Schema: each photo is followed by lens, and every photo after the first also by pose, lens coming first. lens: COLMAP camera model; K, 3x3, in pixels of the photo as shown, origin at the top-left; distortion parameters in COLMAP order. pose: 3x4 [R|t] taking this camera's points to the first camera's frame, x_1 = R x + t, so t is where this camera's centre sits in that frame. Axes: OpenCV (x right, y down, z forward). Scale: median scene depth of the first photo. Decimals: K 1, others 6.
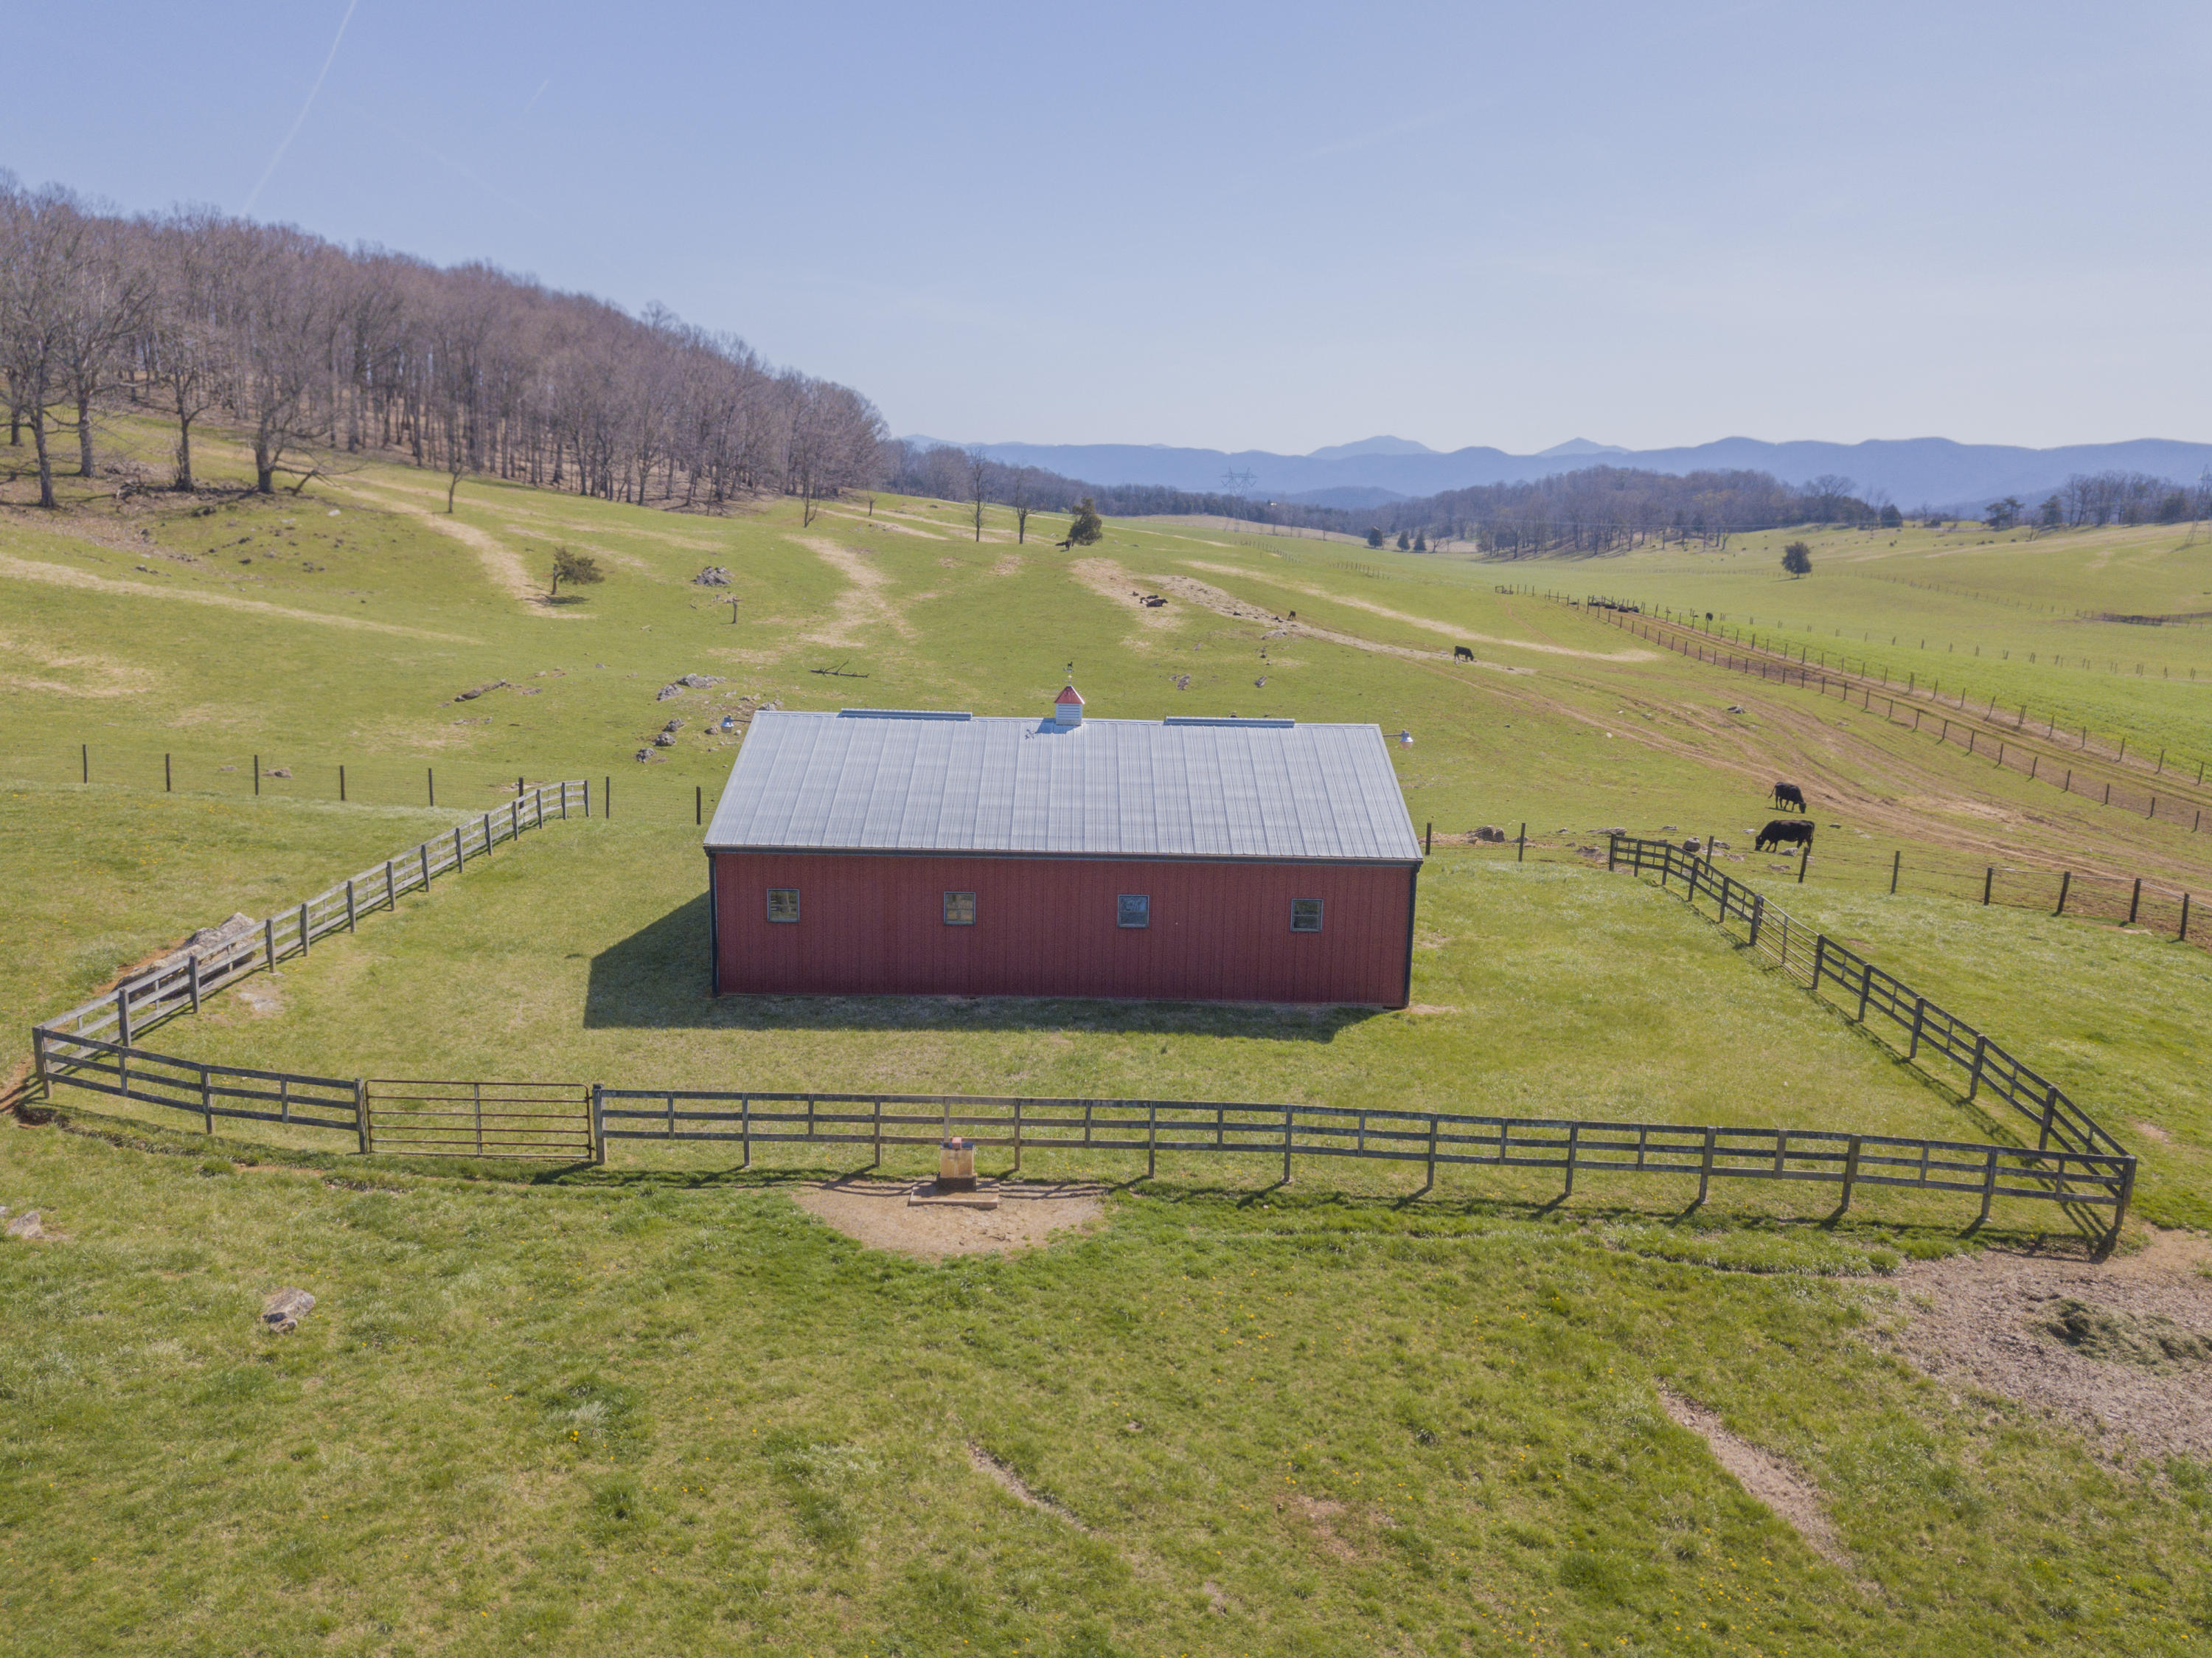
lens RADIAL K [[1662.4, 0, 1106.0], [0, 1662.4, 829.0], [0, 0, 1]] dist [0.015343, 0.010629]
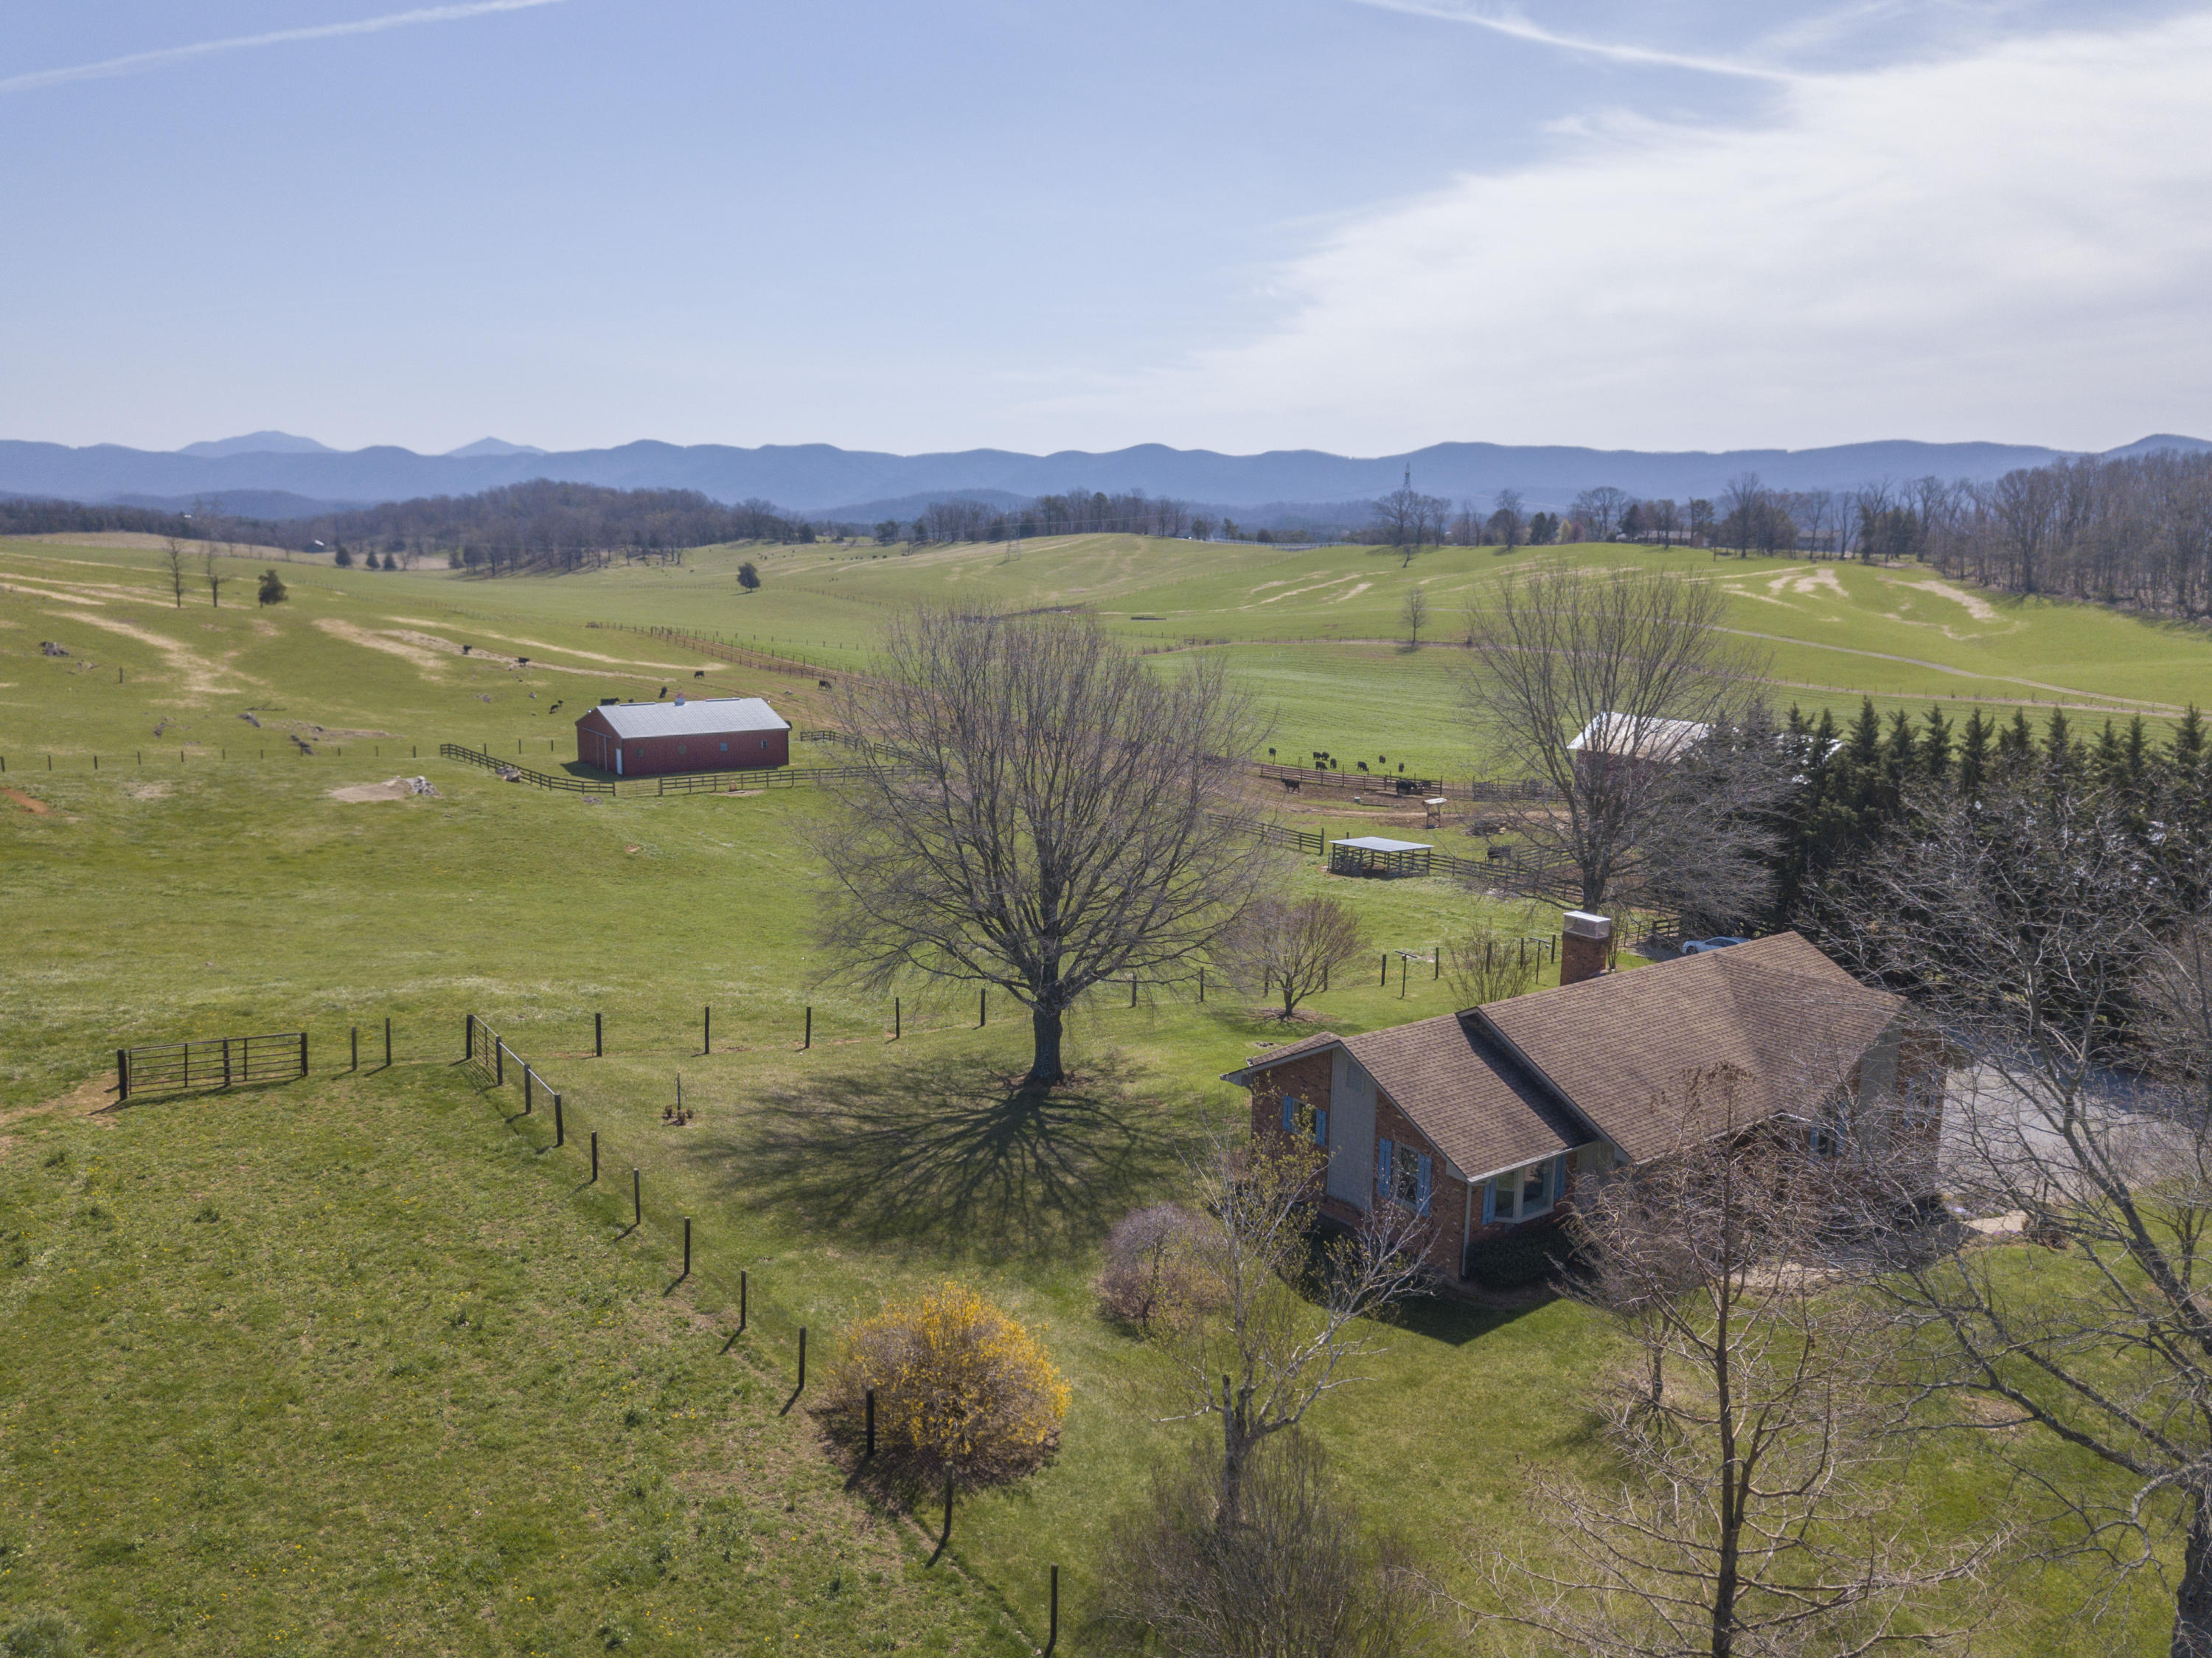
lens RADIAL K [[1662.4, 0, 1106.0], [0, 1662.4, 829.0], [0, 0, 1]] dist [0.015343, 0.010629]
pose [[0.816828, -0.115321, 0.565238, -0.061694], [0.115399, 0.992675, 0.035764, 0.008722], [-0.565222, 0.036014, 0.824152, -0.115542]]
